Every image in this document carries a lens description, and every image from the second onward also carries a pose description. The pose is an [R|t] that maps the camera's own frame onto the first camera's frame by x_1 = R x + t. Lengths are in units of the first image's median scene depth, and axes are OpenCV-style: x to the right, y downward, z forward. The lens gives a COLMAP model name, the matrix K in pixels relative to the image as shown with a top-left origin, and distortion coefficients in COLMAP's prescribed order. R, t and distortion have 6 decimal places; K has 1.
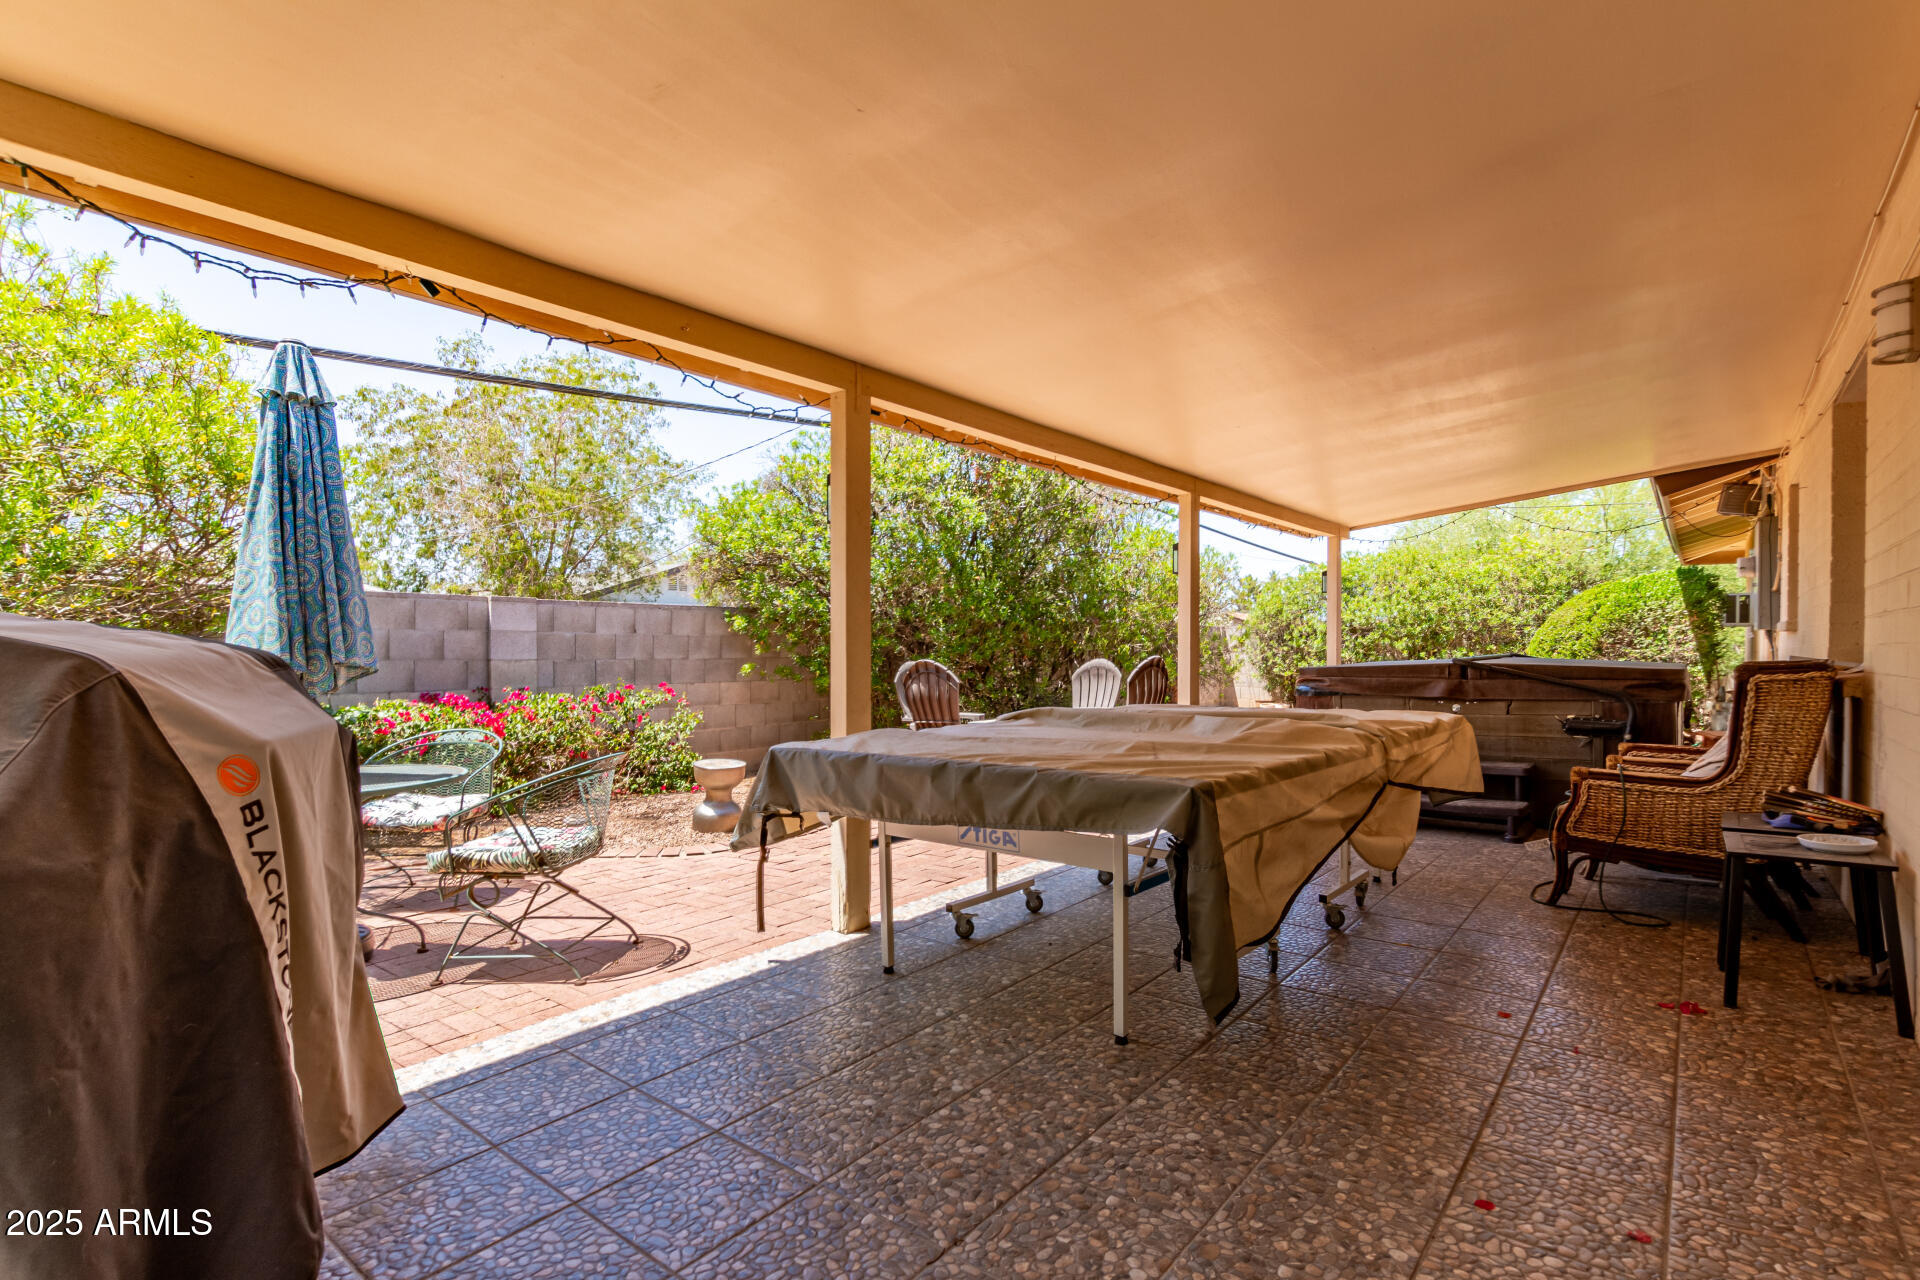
lens RADIAL K [[934.9, 0, 959.5], [0, 934.9, 649.0], [0, 0, 1]] dist [0.003719, 0.000169]
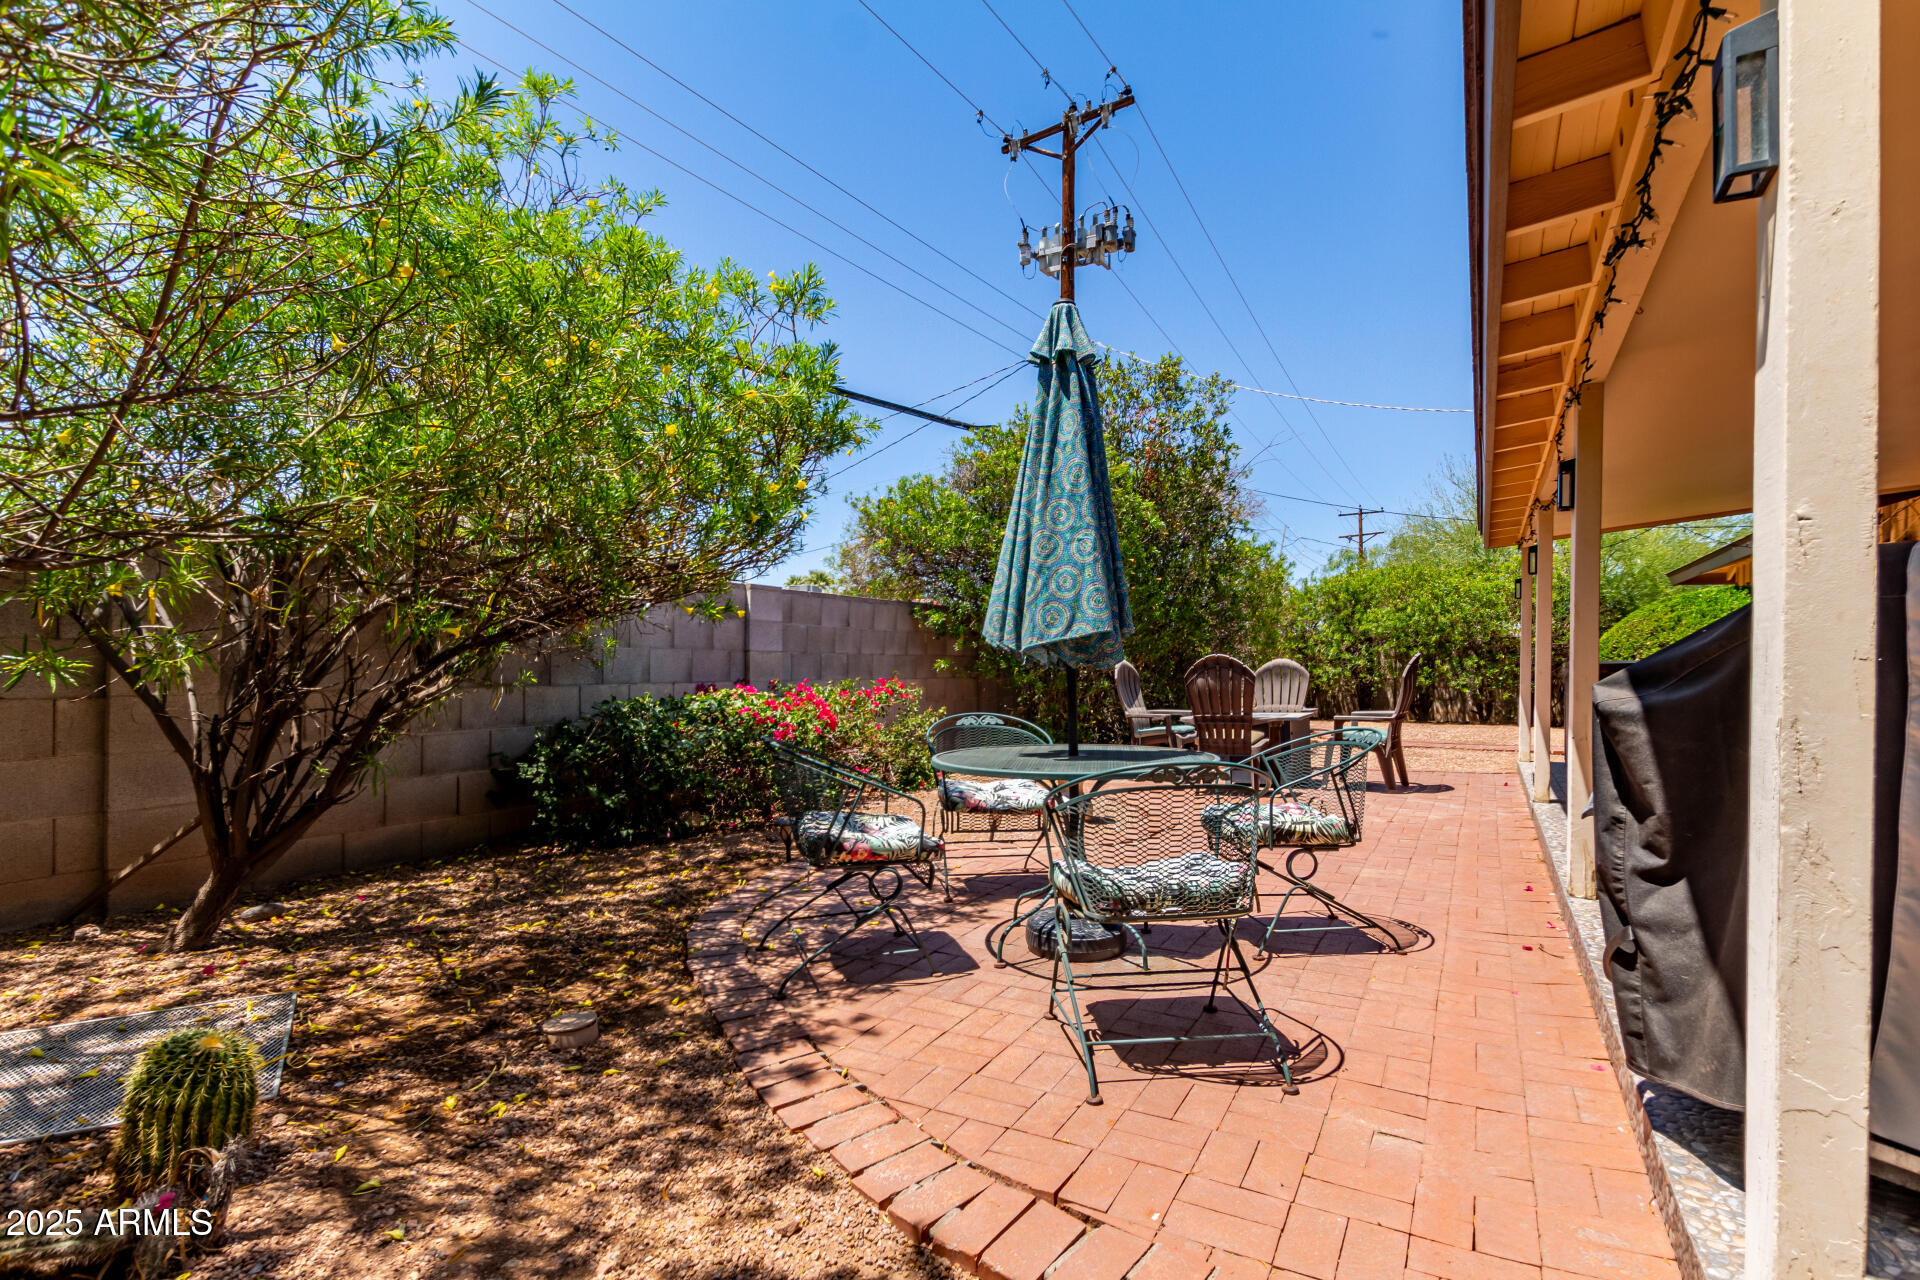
lens RADIAL K [[934.9, 0, 955.9], [0, 934.9, 642.6], [0, 0, 1]] dist [0.003719, 0.000169]
pose [[0.987578, 0.013772, 0.156522, -0.997664], [-0.010740, 0.999738, -0.020199, 0.046431], [-0.156759, 0.018267, 0.987468, 0.070000]]
